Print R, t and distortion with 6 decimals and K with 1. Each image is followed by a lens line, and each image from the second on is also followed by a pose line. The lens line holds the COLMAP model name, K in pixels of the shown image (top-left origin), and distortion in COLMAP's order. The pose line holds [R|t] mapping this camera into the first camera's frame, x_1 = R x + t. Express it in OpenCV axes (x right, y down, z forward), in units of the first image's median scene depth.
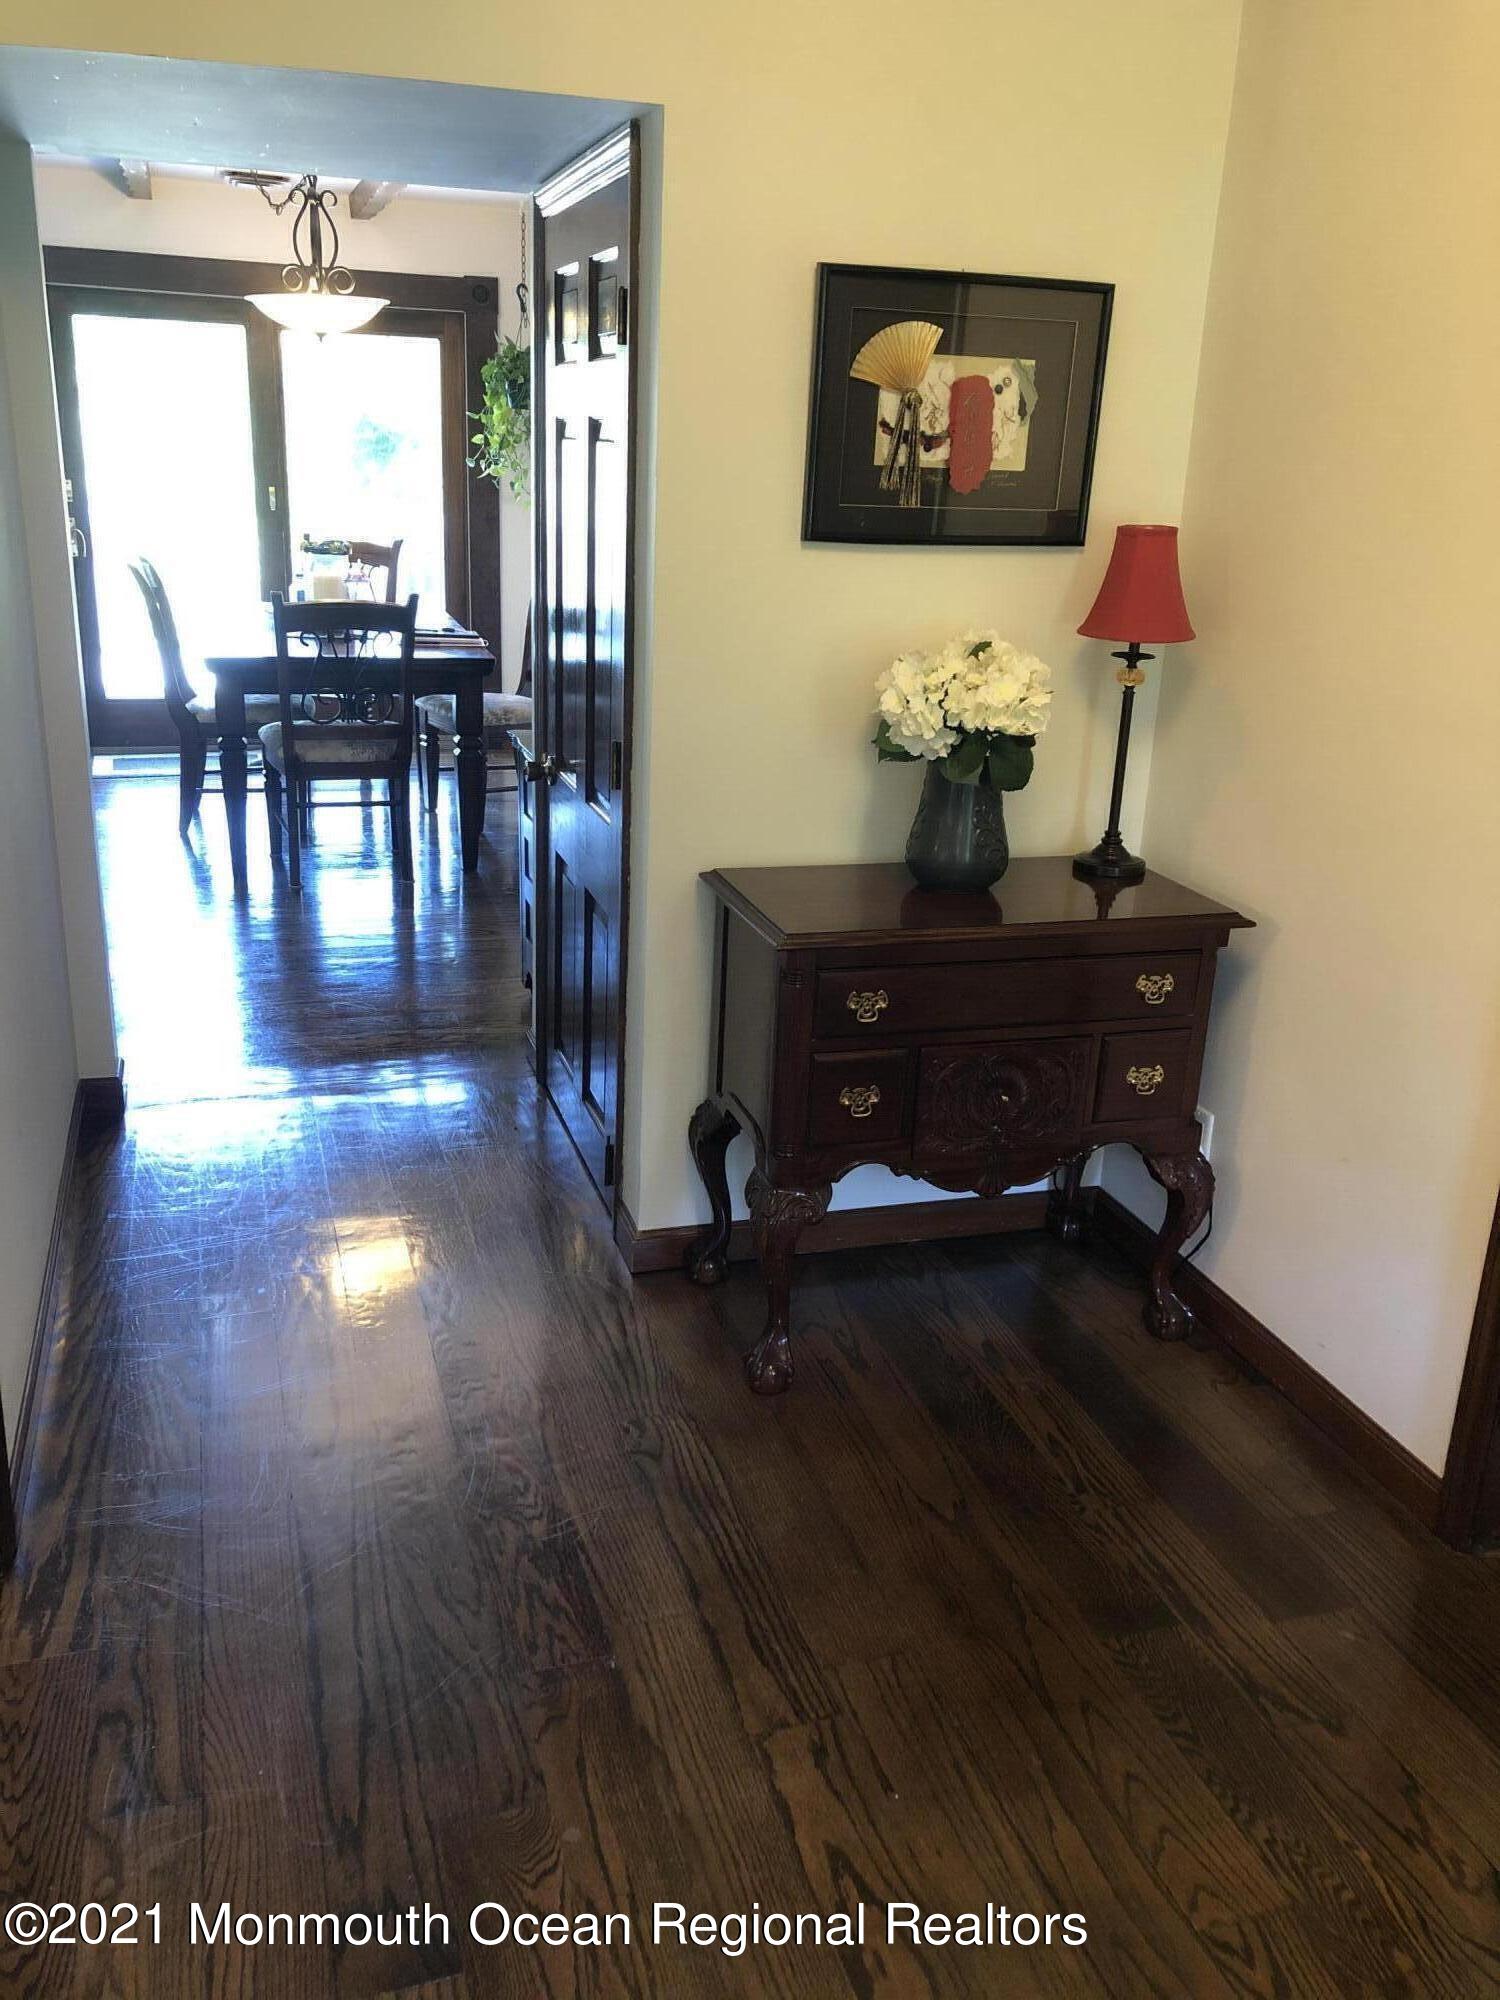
lens RADIAL K [[1666.1, 0, 751.5], [0, 1666.1, 983.5], [0, 0, 1]] dist [0.037839, -0.051021]
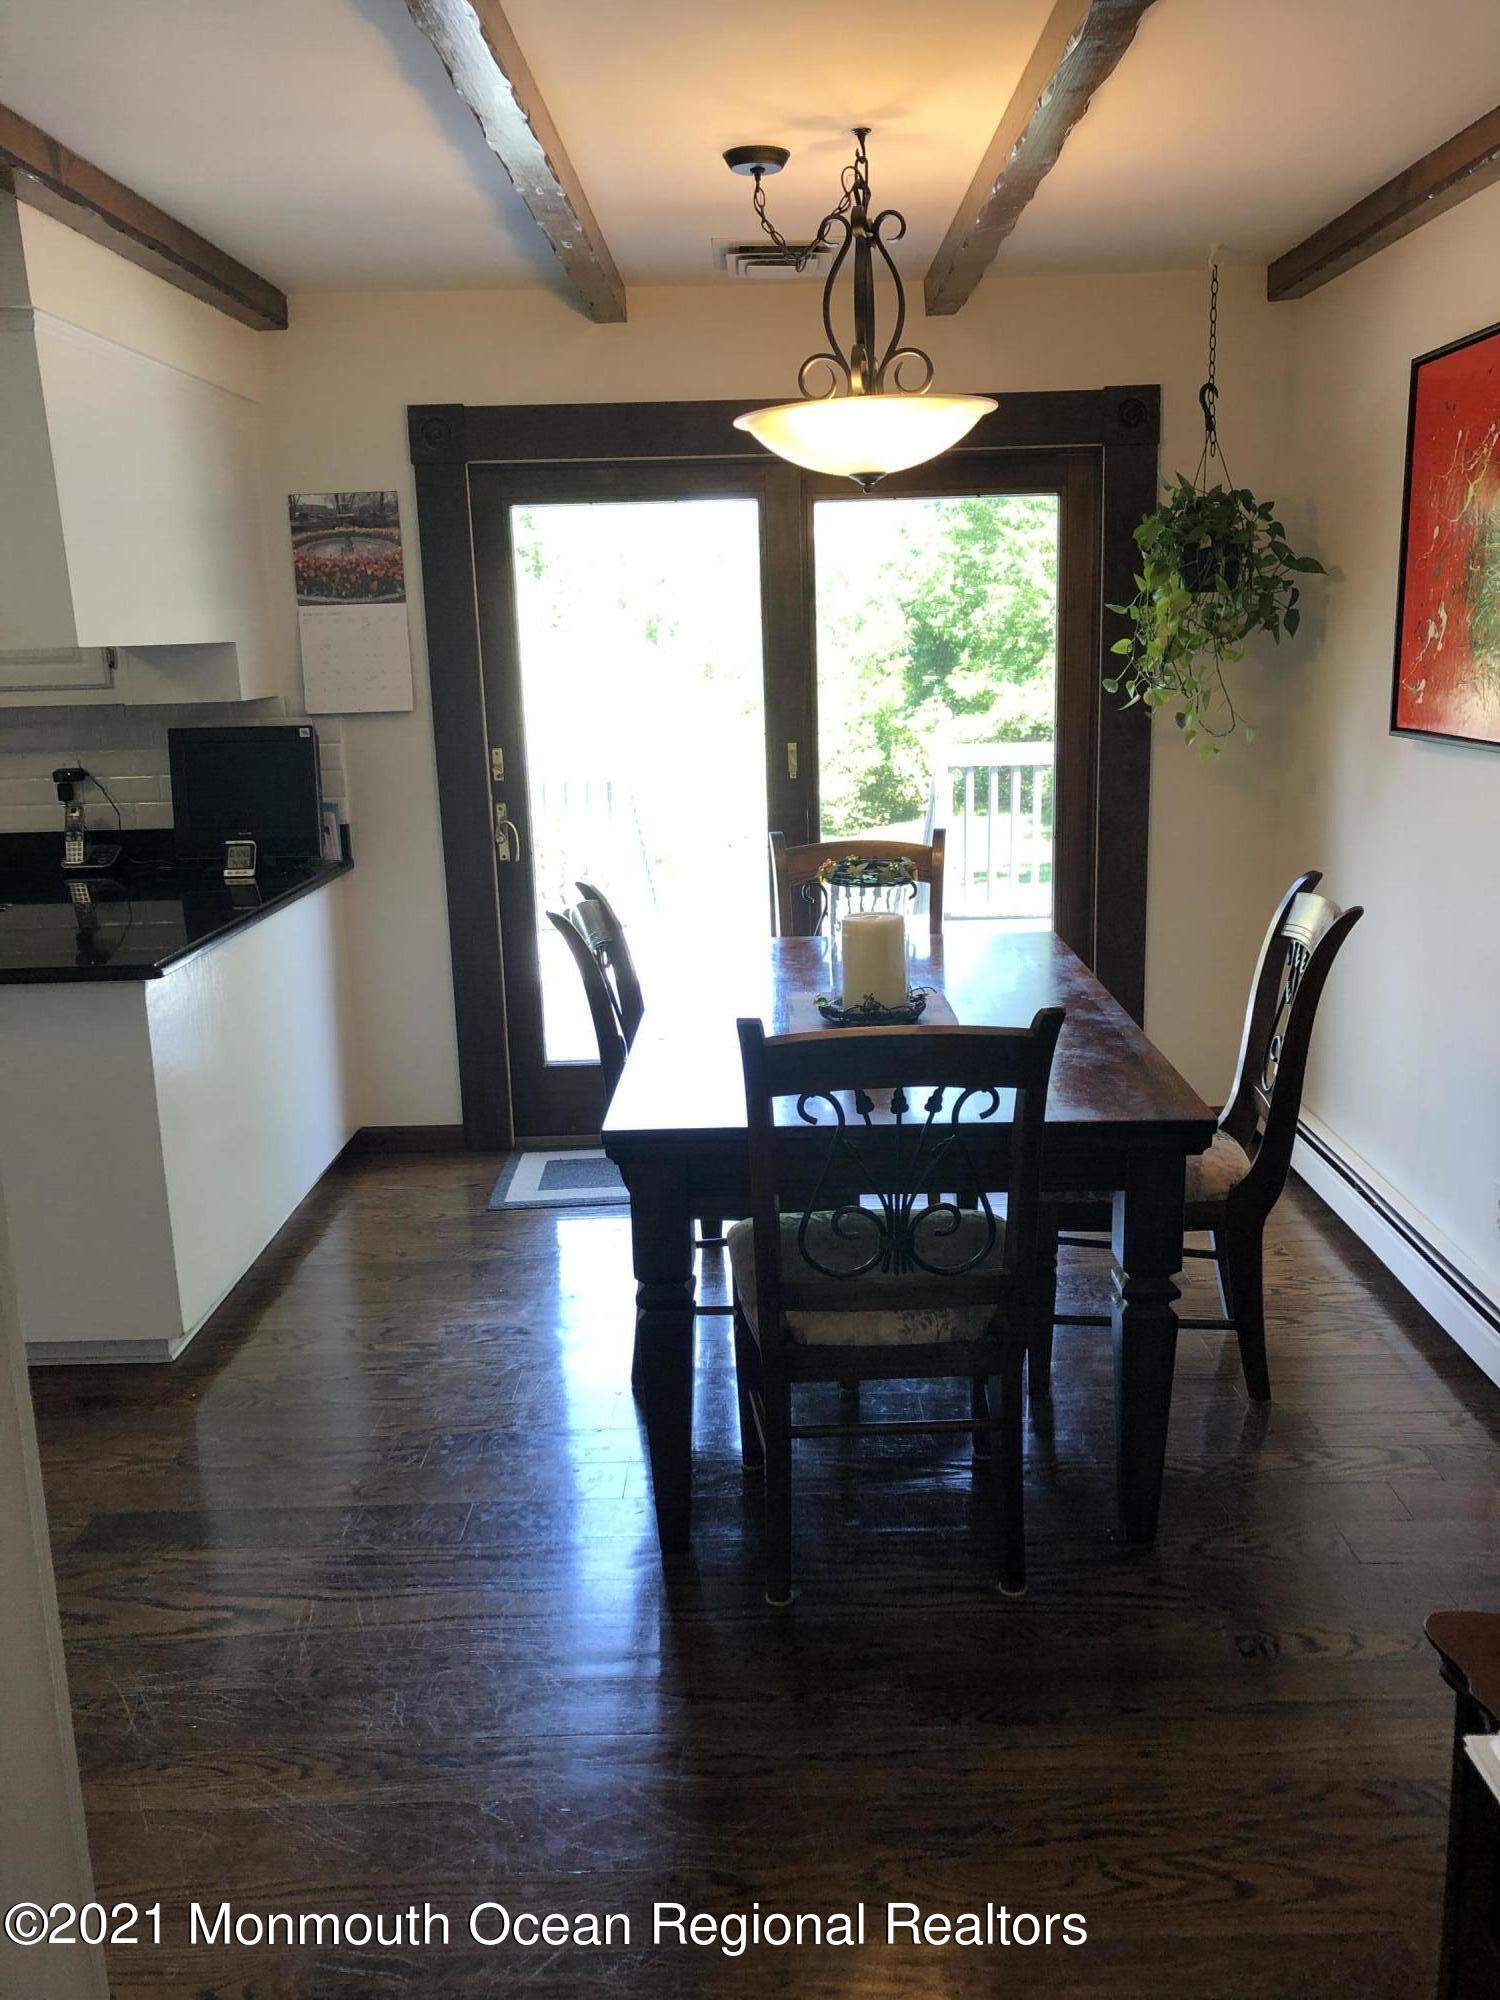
lens RADIAL K [[1666.1, 0, 751.1], [0, 1666.1, 994.6], [0, 0, 1]] dist [0.037839, -0.051021]
pose [[0.948406, 0.001447, -0.317056, -0.102496], [-0.034434, 0.994545, -0.098463, -0.141681], [0.315184, 0.104300, 0.943282, 0.417281]]
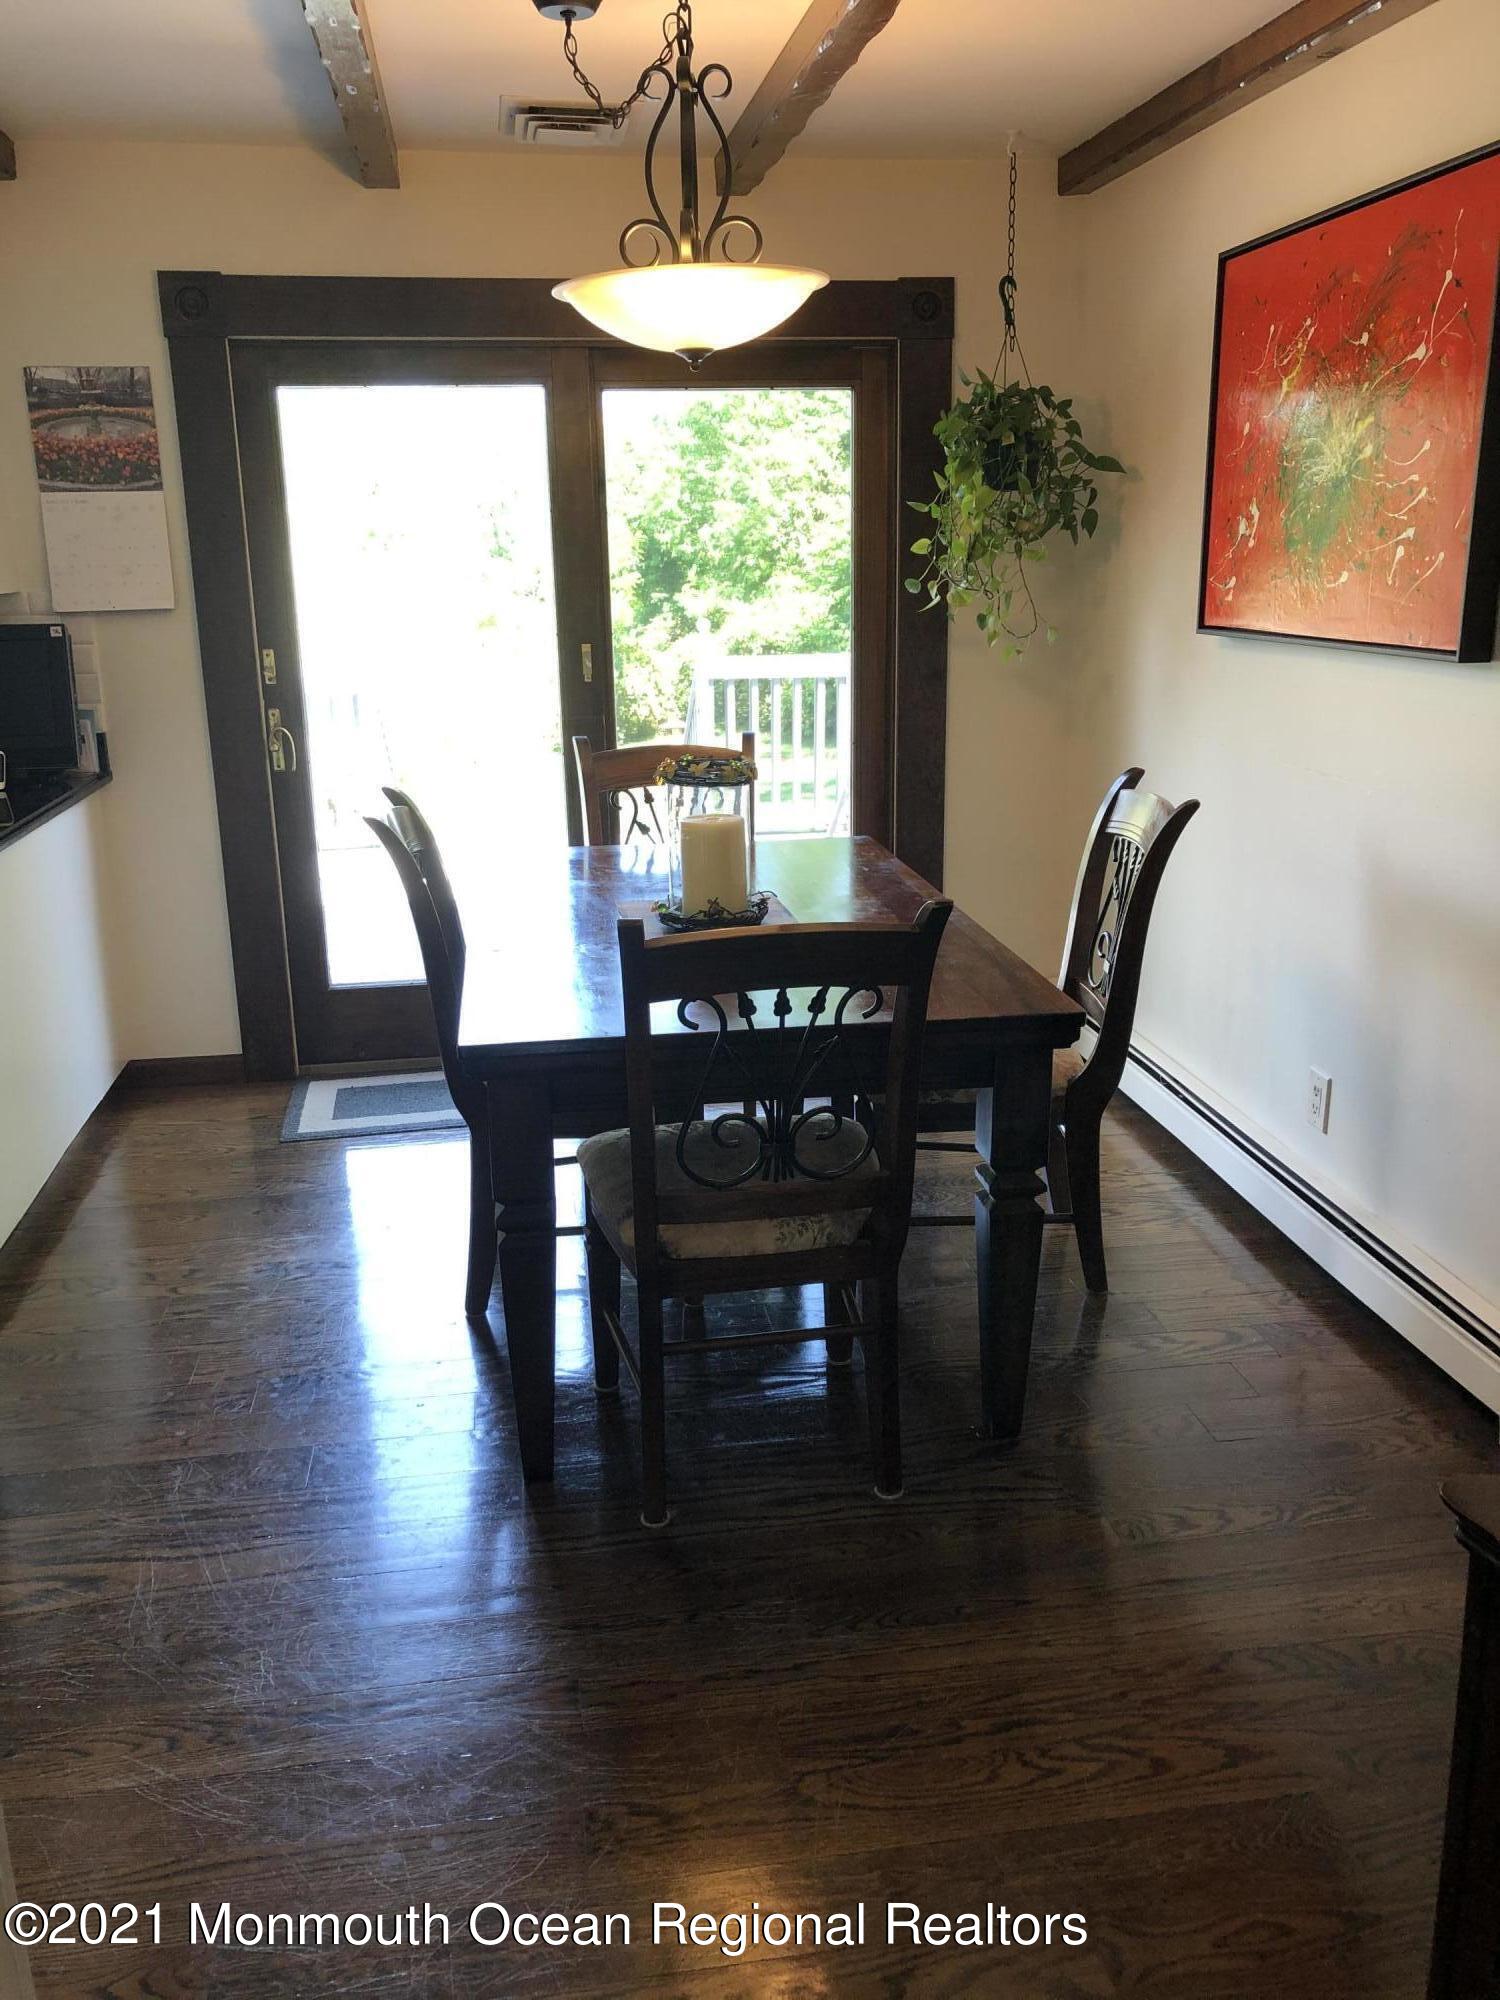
lens RADIAL K [[1666.1, 0, 737.8], [0, 1666.1, 1000.7], [0, 0, 1]] dist [0.037839, -0.051021]
pose [[0.985515, -0.013109, -0.169078, -0.133959], [0.004447, 0.998663, -0.051509, -0.138339], [0.169528, 0.050011, 0.984256, 0.425955]]
